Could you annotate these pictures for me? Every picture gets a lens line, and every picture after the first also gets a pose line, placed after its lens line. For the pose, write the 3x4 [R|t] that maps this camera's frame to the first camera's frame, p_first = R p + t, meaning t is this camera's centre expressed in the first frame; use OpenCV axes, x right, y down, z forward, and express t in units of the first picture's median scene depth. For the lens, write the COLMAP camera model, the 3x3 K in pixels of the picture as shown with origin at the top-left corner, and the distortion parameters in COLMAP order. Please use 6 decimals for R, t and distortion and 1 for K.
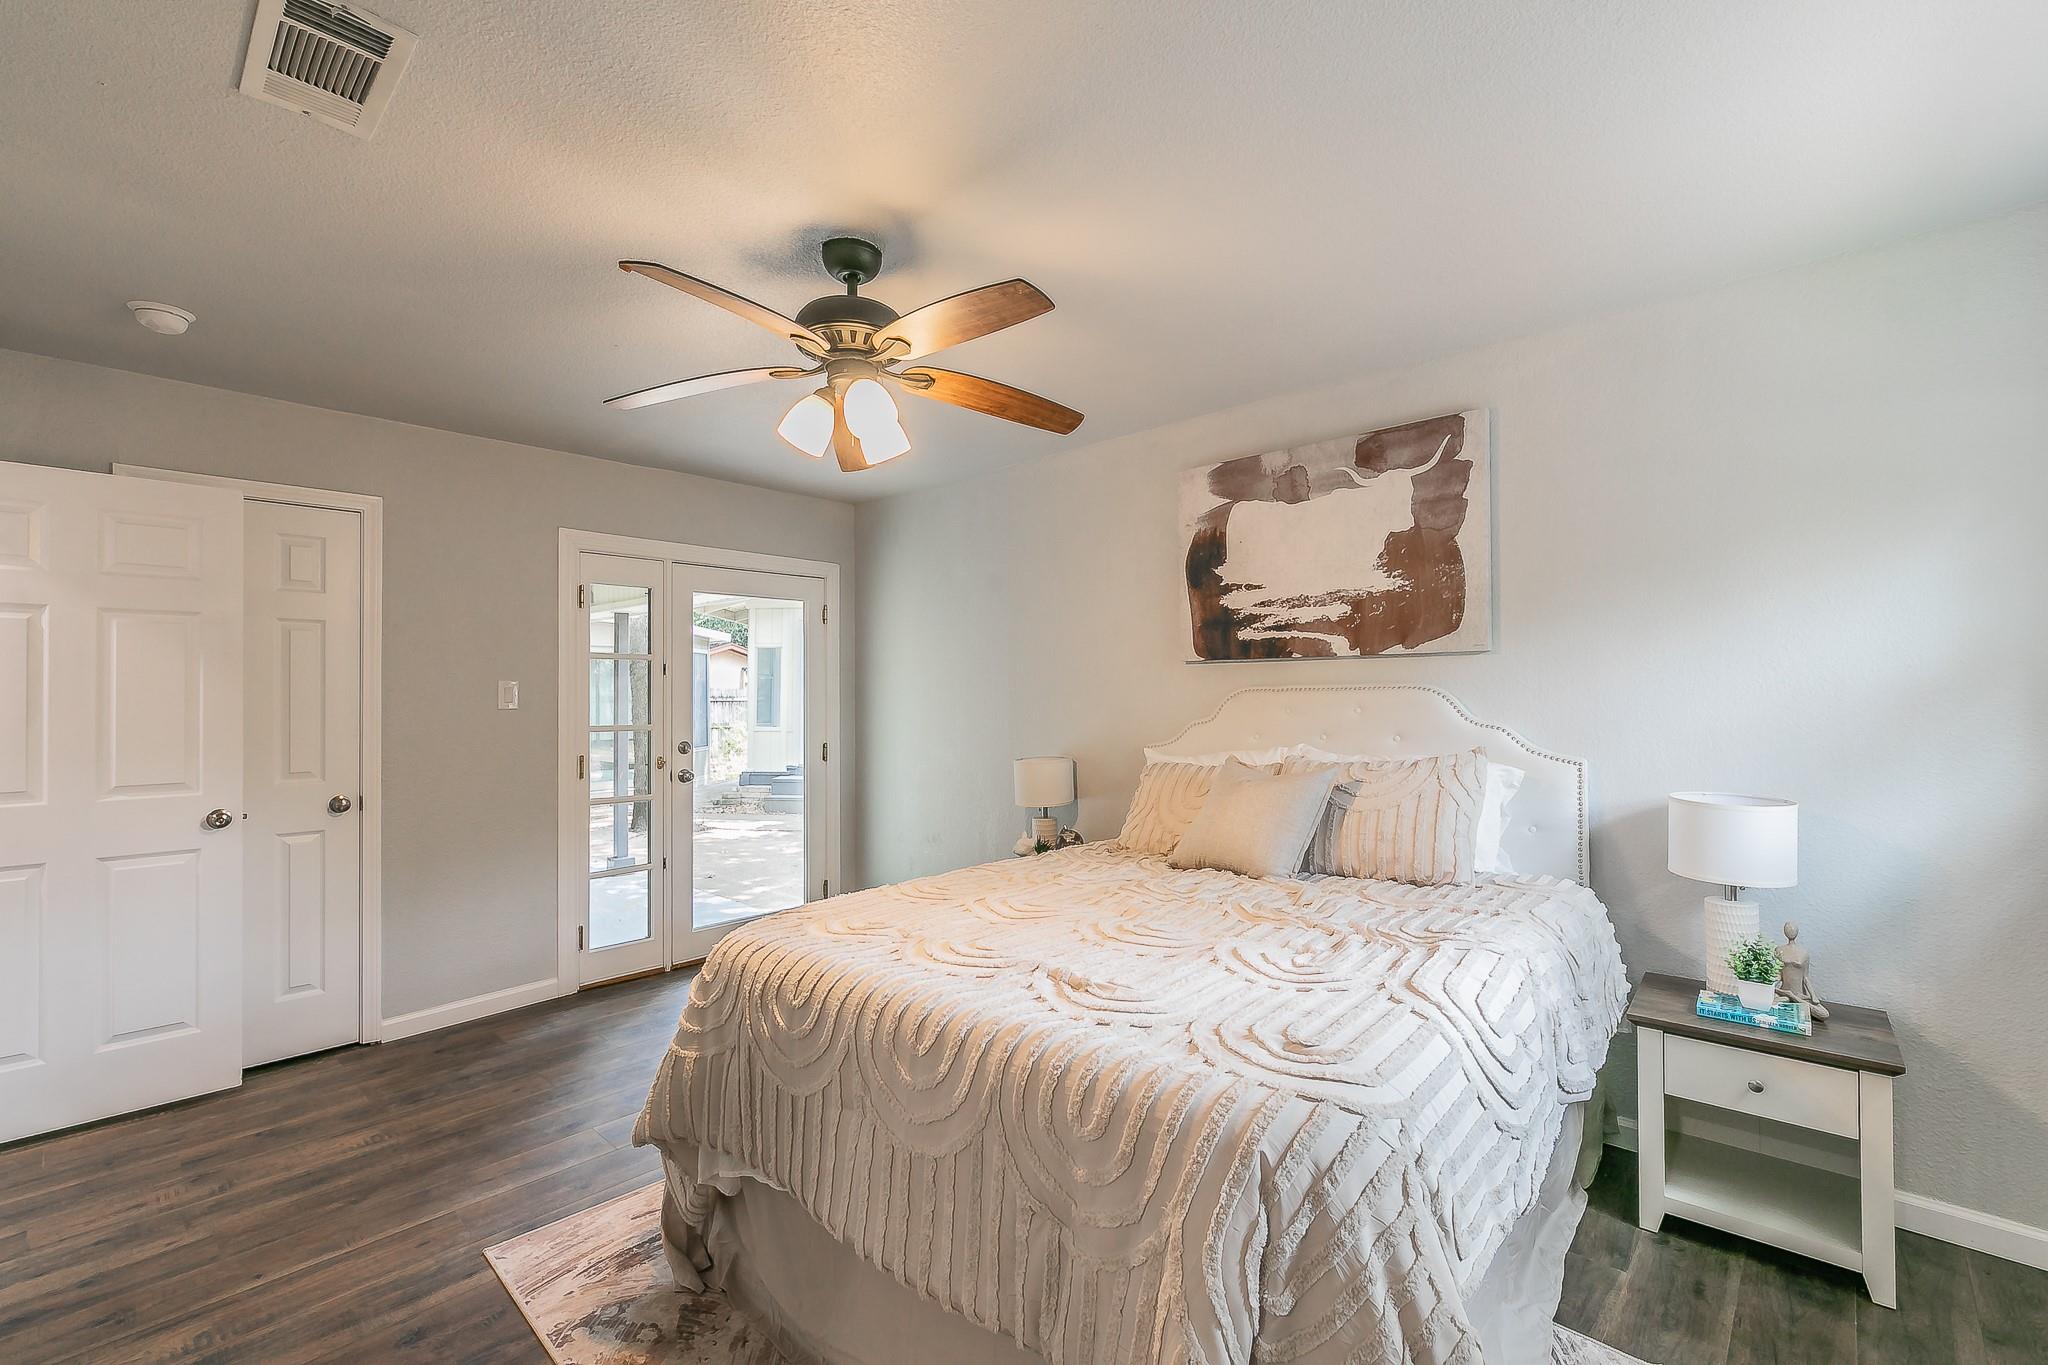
lens RADIAL K [[880.2, 0, 1035.1], [0, 880.2, 680.9], [0, 0, 1]] dist [0.000635, -0.000314]
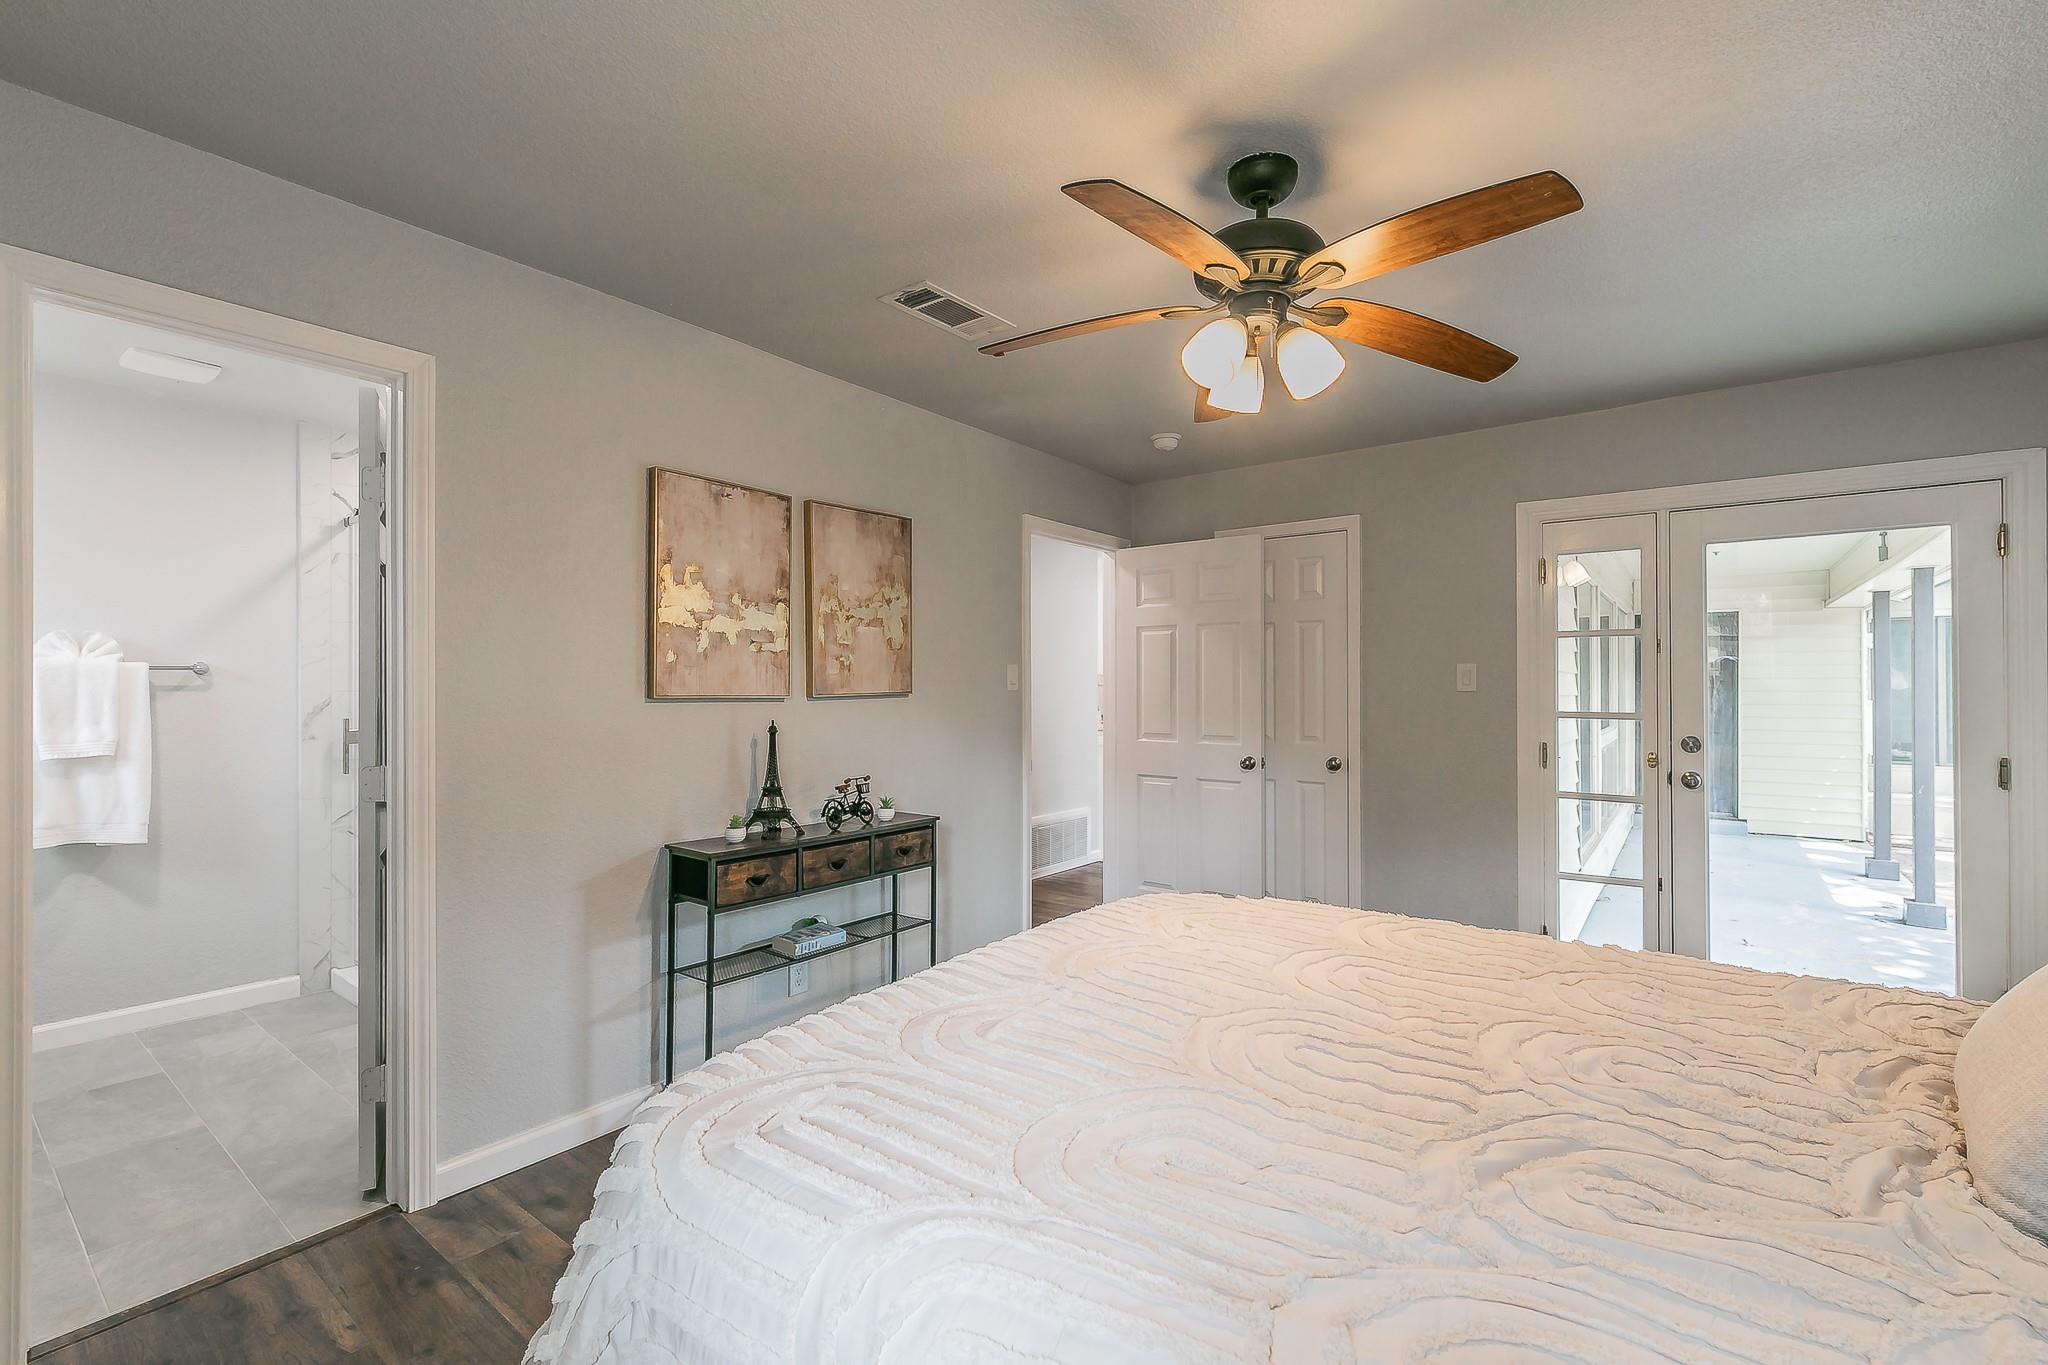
lens RADIAL K [[880.2, 0, 1035.1], [0, 880.2, 680.9], [0, 0, 1]] dist [0.000635, -0.000314]
pose [[0.097633, -0.002928, -0.995218, 0.468060], [0.014164, 0.999898, -0.001552, 0.017812], [0.995122, -0.013945, 0.097665, 0.488324]]
